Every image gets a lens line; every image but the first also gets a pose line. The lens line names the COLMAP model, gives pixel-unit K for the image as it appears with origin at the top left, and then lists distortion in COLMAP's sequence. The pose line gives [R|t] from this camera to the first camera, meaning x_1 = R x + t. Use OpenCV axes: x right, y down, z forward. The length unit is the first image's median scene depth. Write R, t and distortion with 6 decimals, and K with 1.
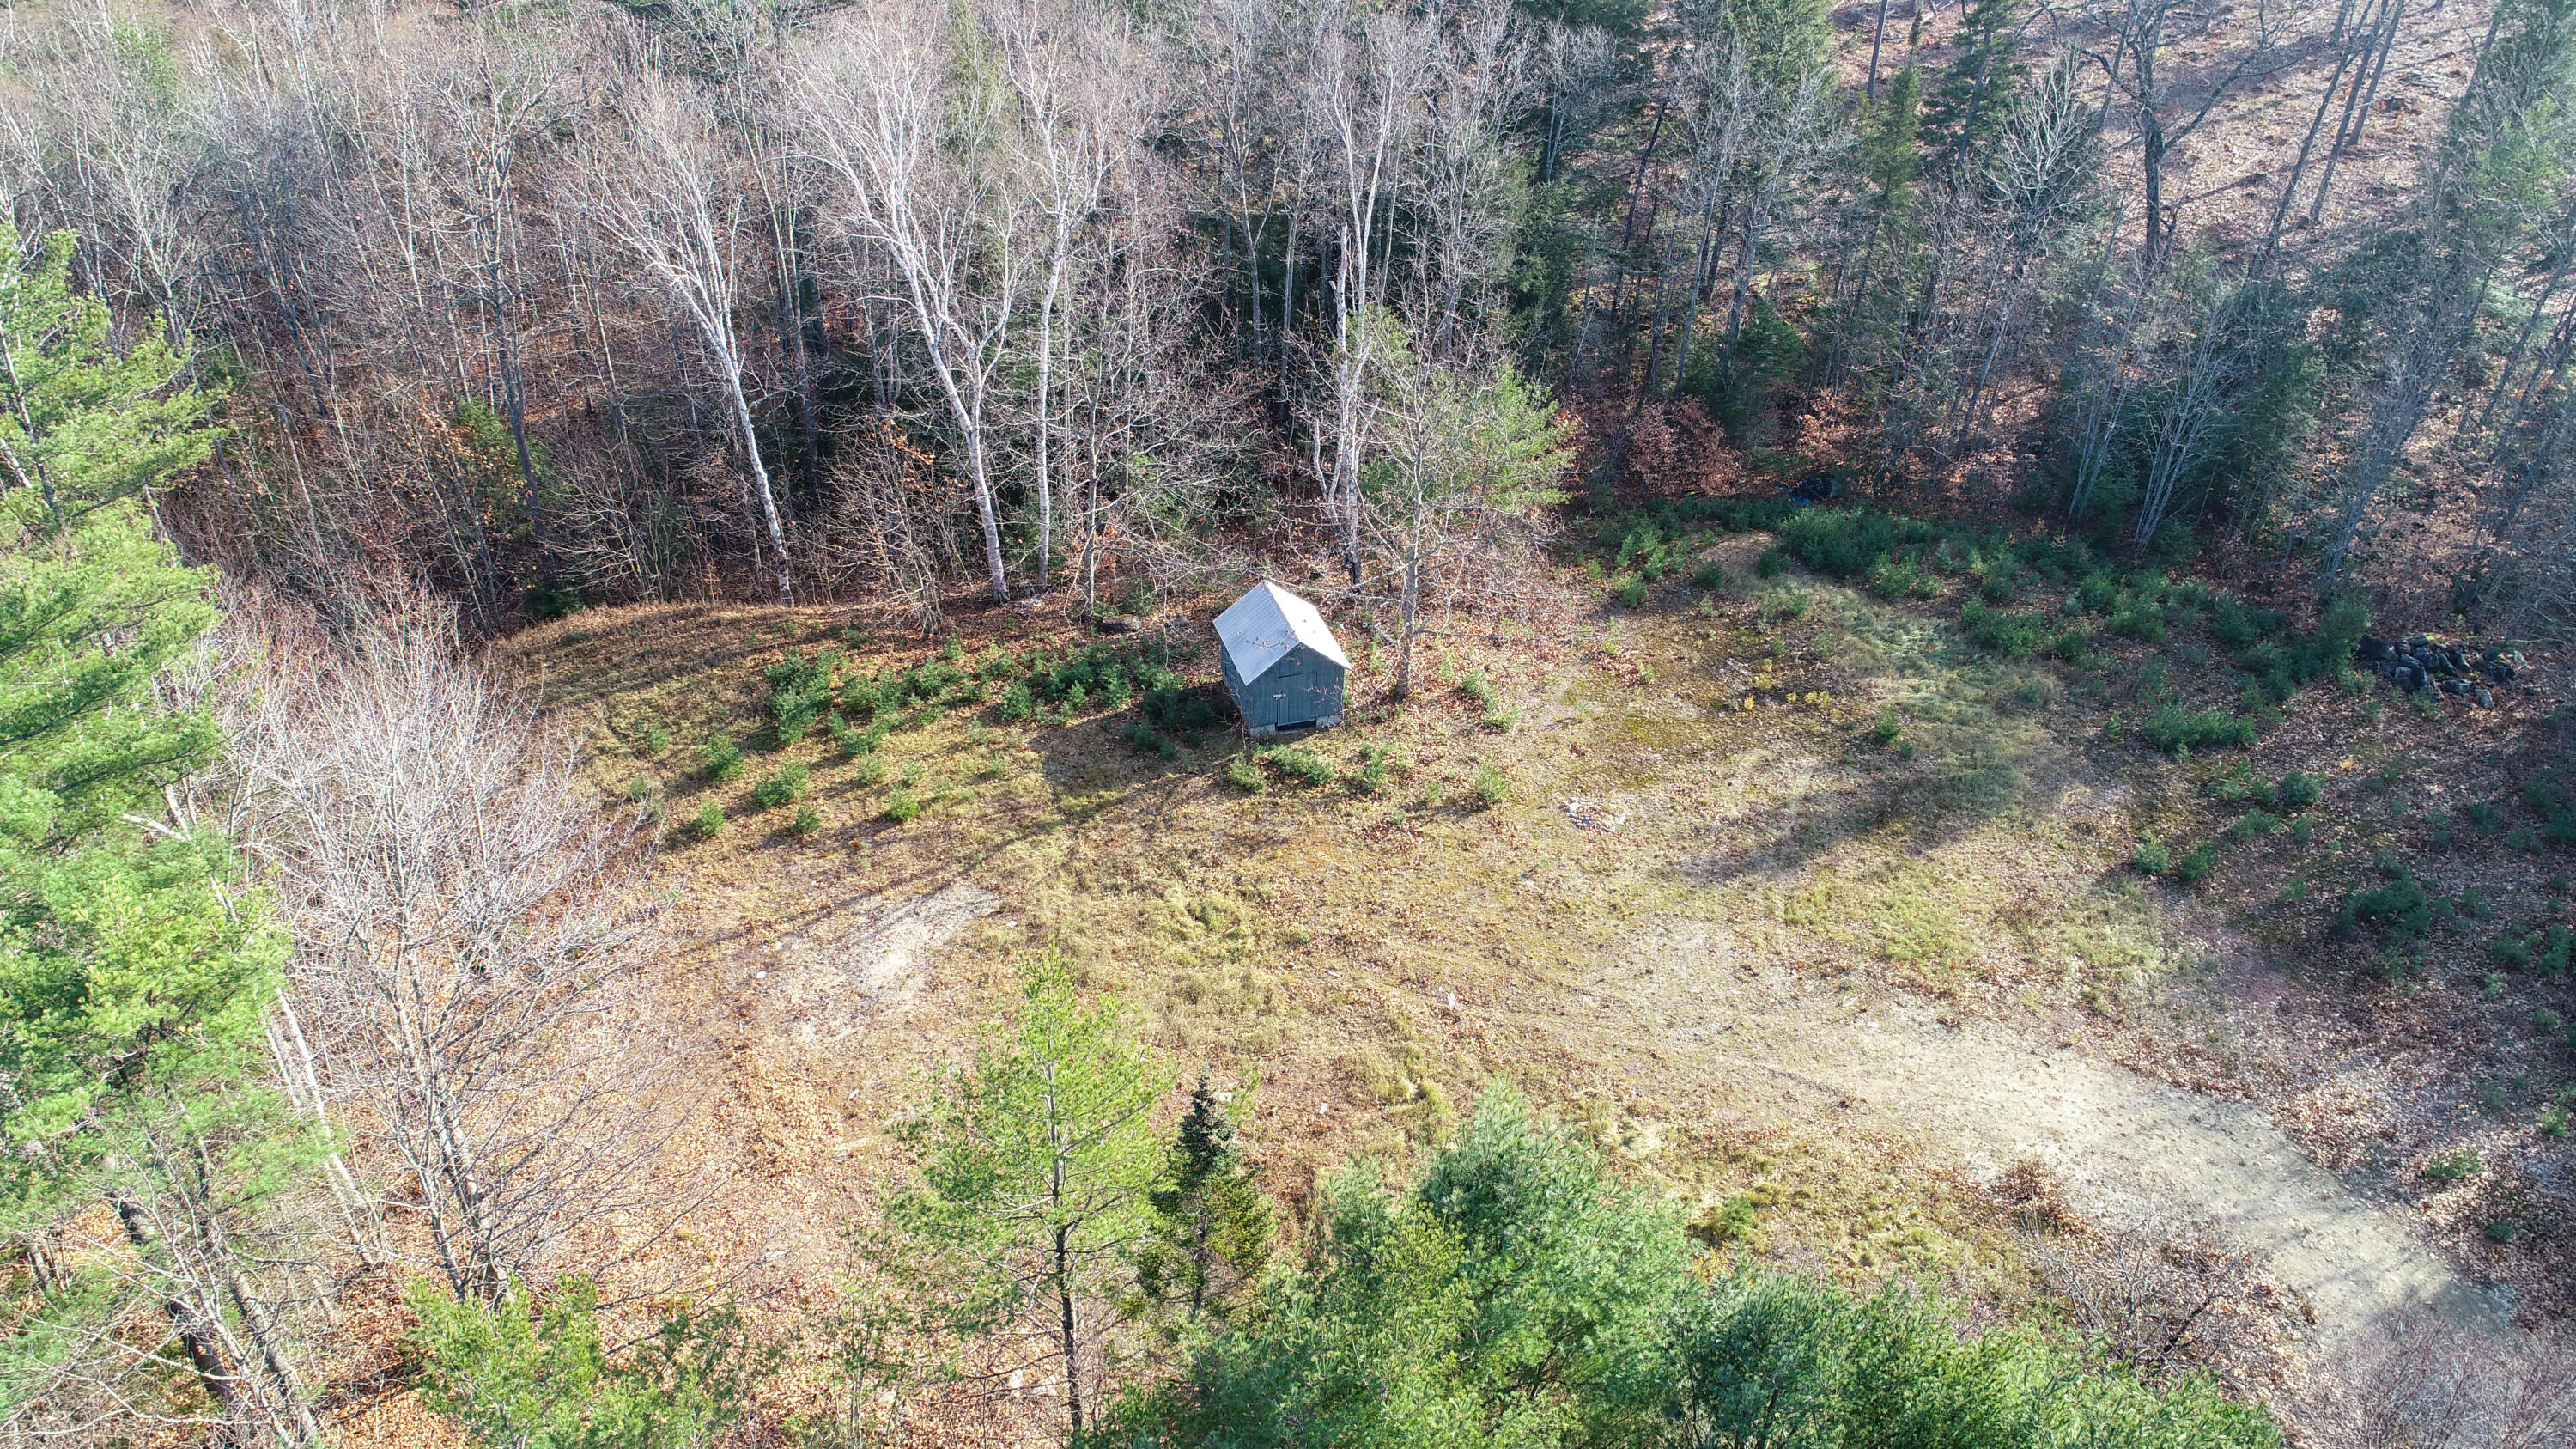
lens RADIAL K [[1712.6, 0, 1275.0], [0, 1712.6, 711.5], [0, 0, 1]] dist [-0.005992, 0.002426]
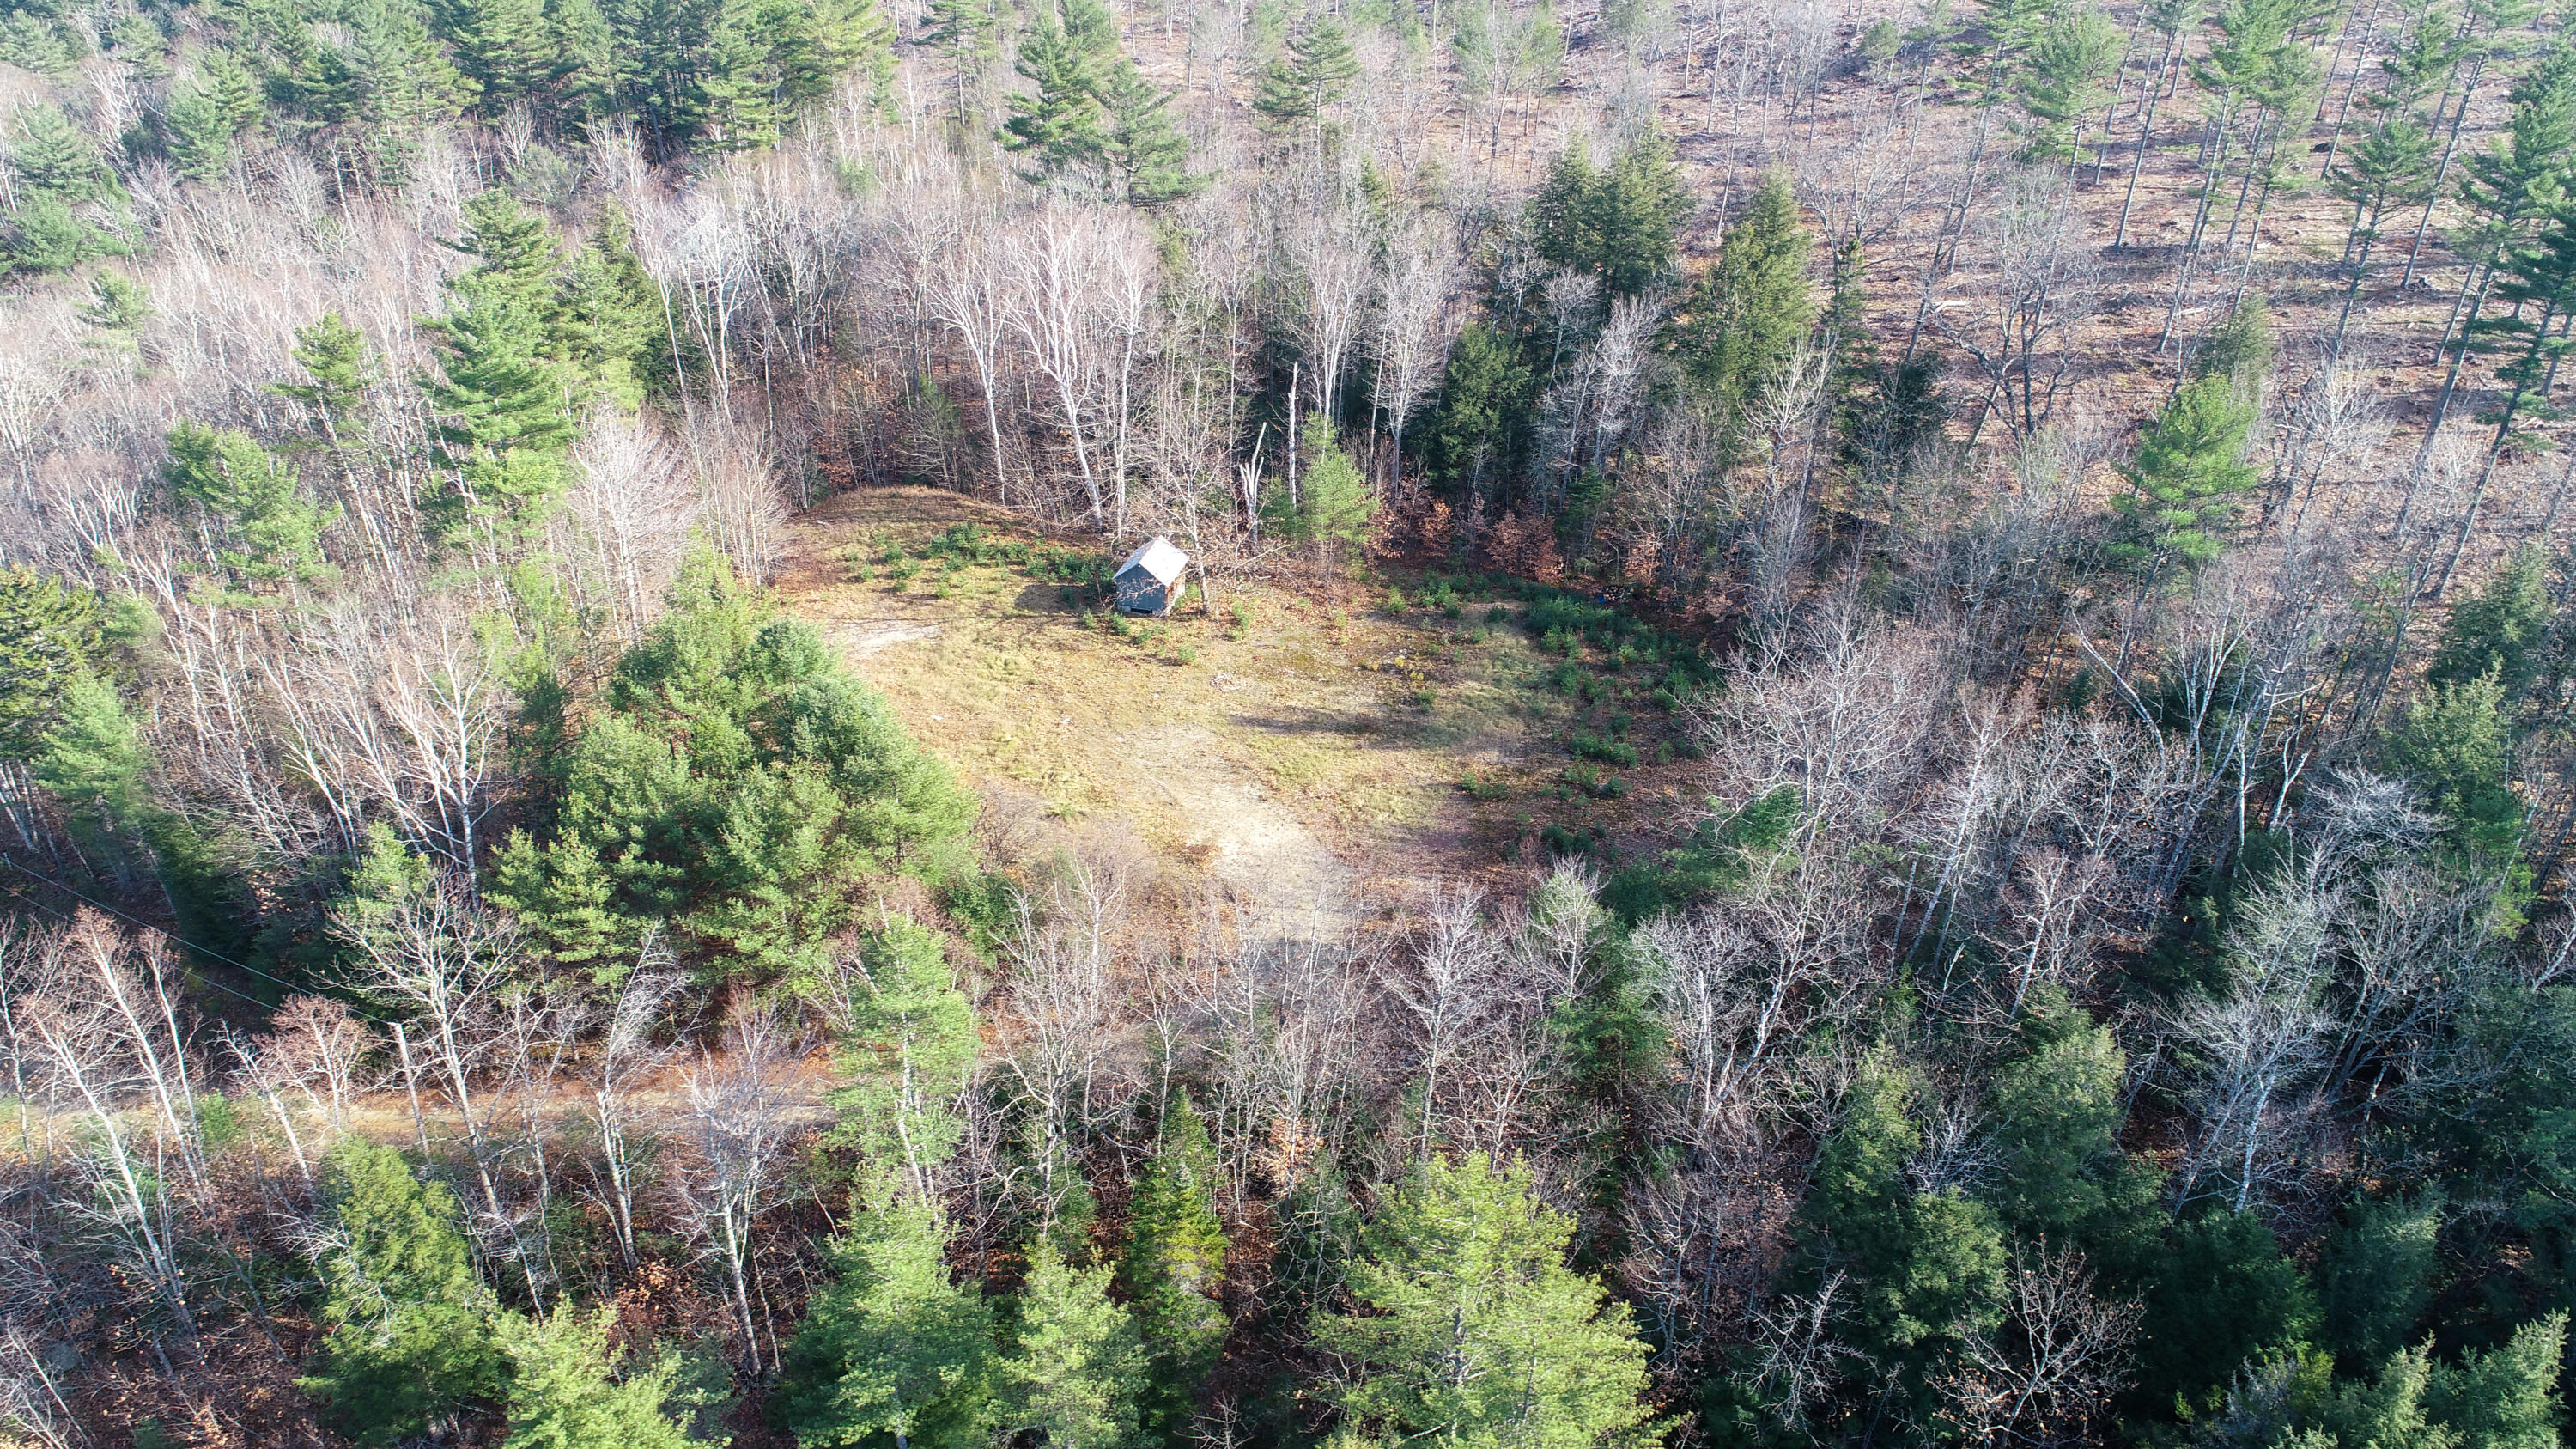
lens RADIAL K [[1712.6, 0, 1287.4], [0, 1712.6, 734.6], [0, 0, 1]] dist [-0.005992, 0.002426]
pose [[0.853746, 0.272051, -0.443966, 0.973612], [-0.295174, 0.955279, 0.017751, 0.054728], [0.428940, 0.115892, 0.895868, -0.563492]]
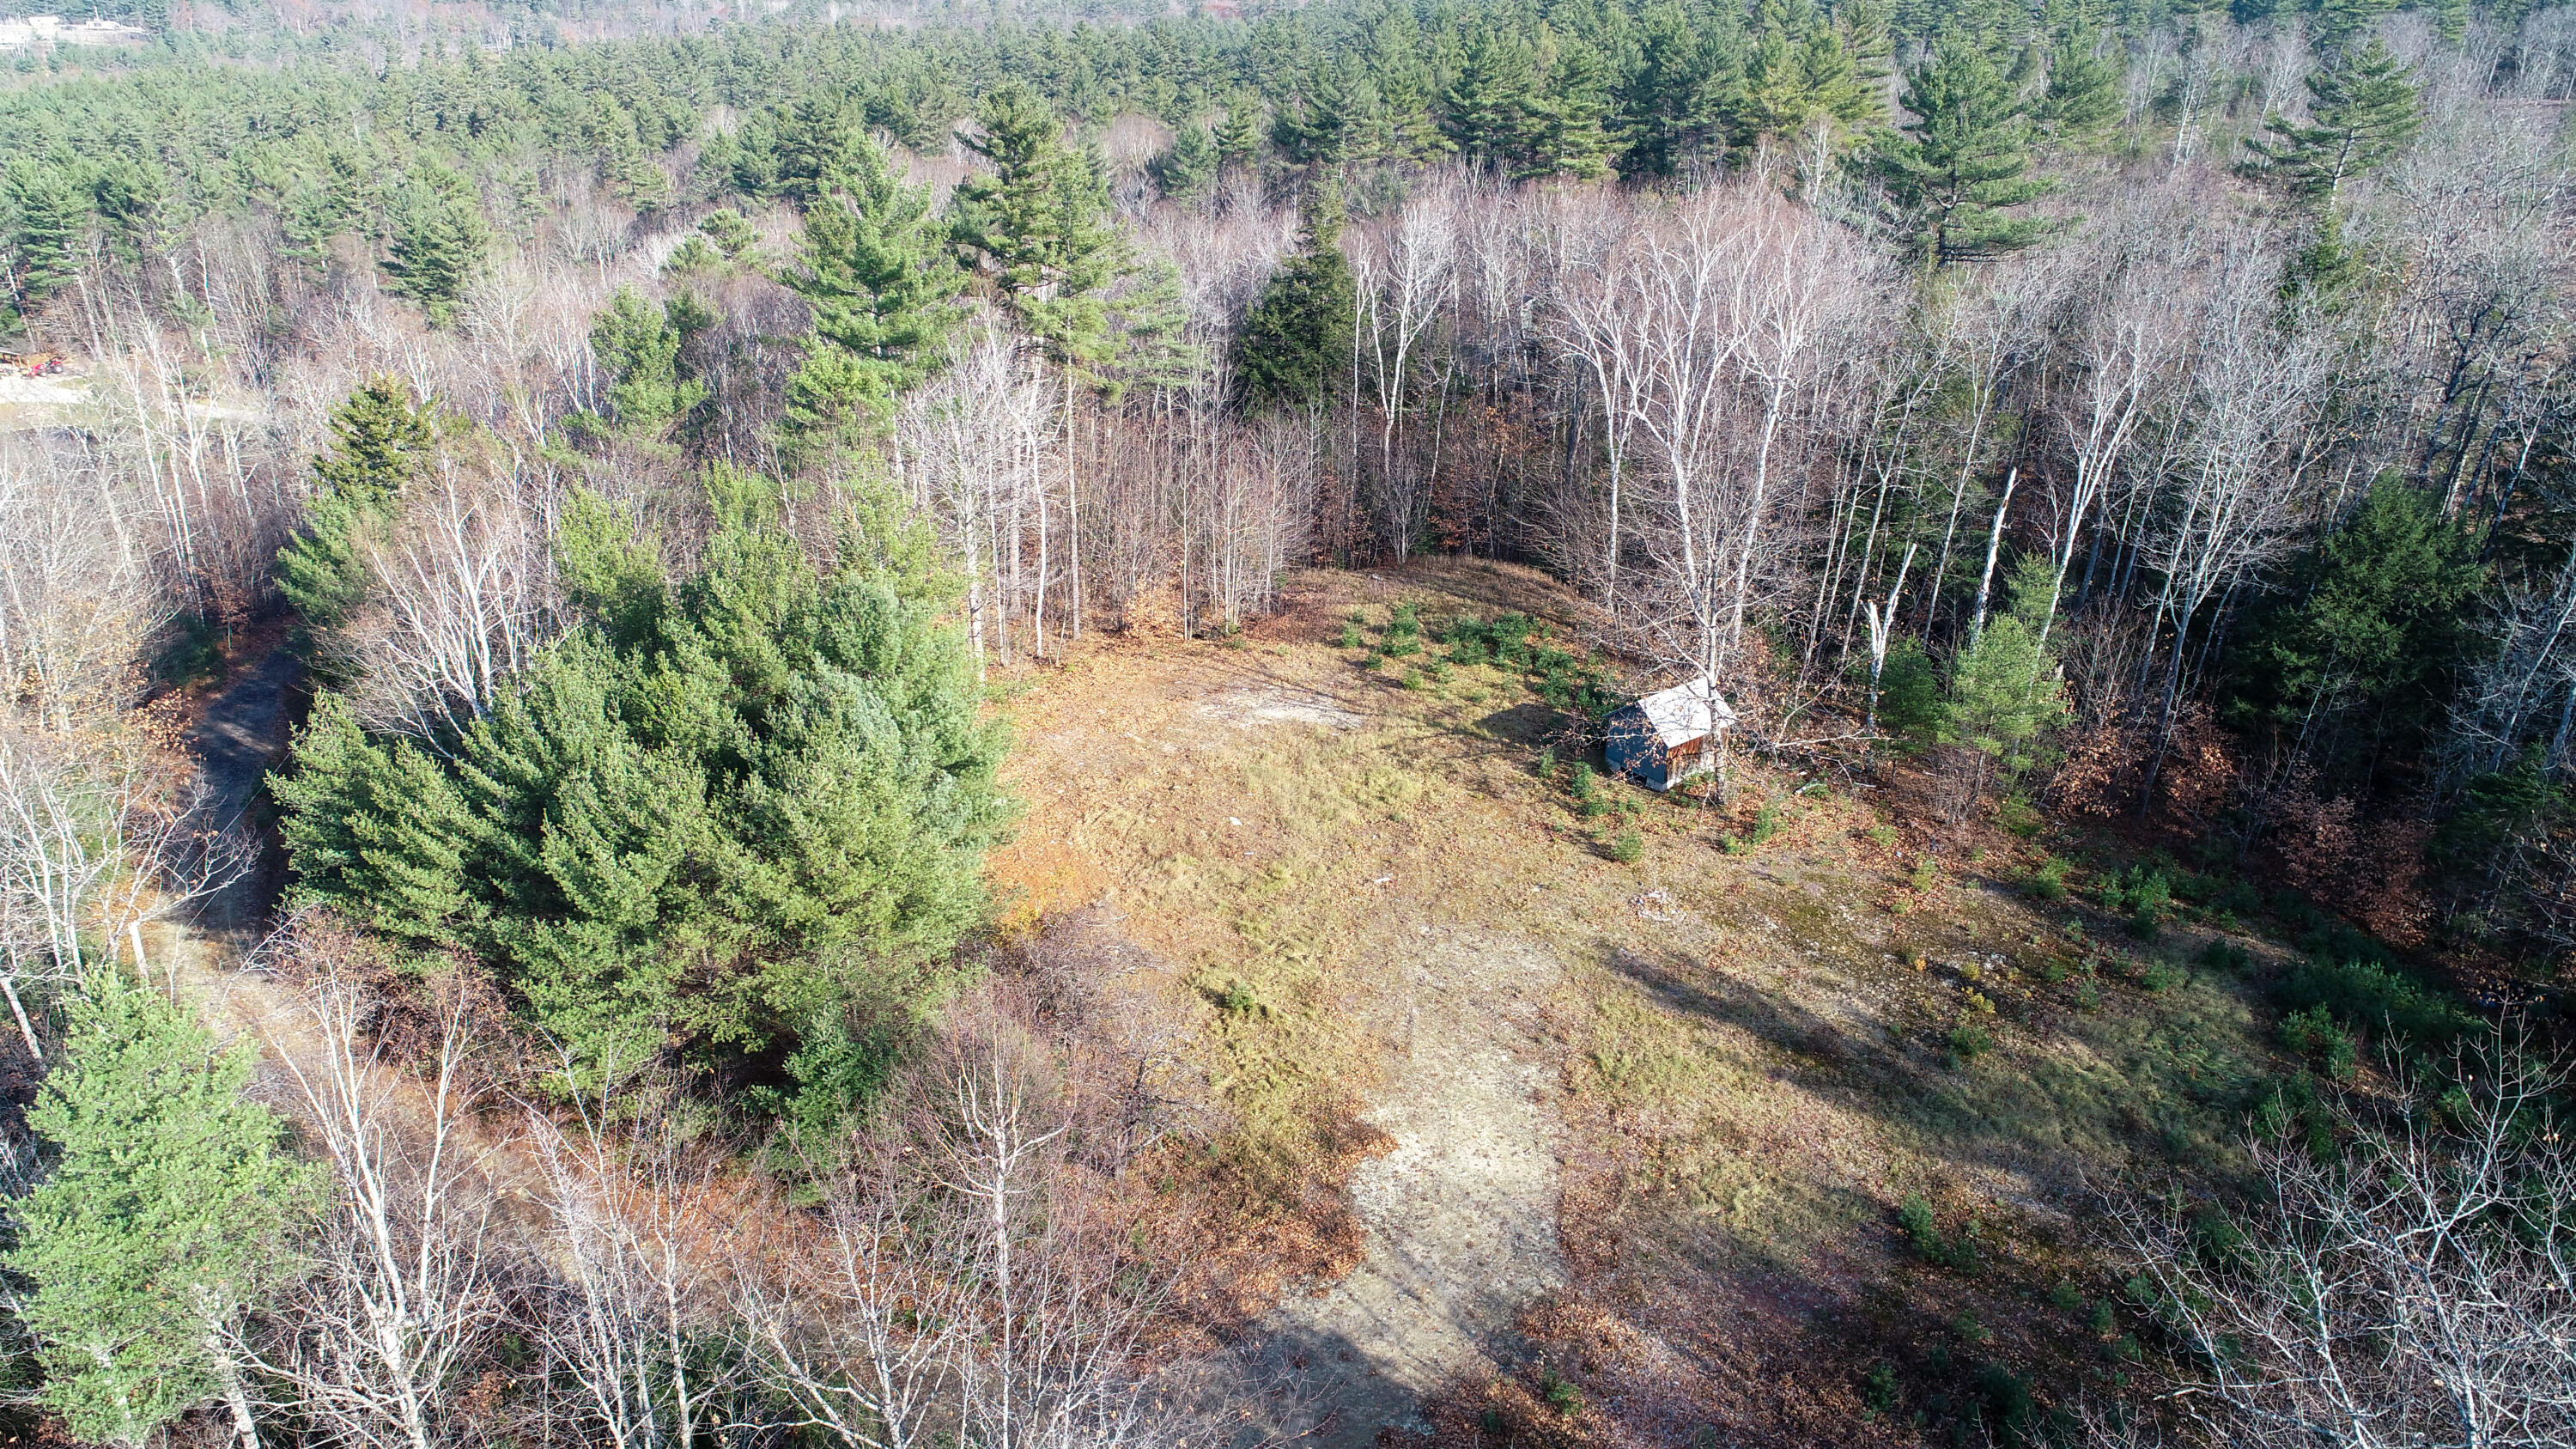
lens RADIAL K [[1712.6, 0, 1280.2], [0, 1712.6, 729.7], [0, 0, 1]] dist [-0.005992, 0.002426]
pose [[0.346876, 0.391475, -0.852305, 0.928078], [-0.518781, 0.837143, 0.173374, -0.097143], [0.781373, 0.382021, 0.493475, 0.173263]]
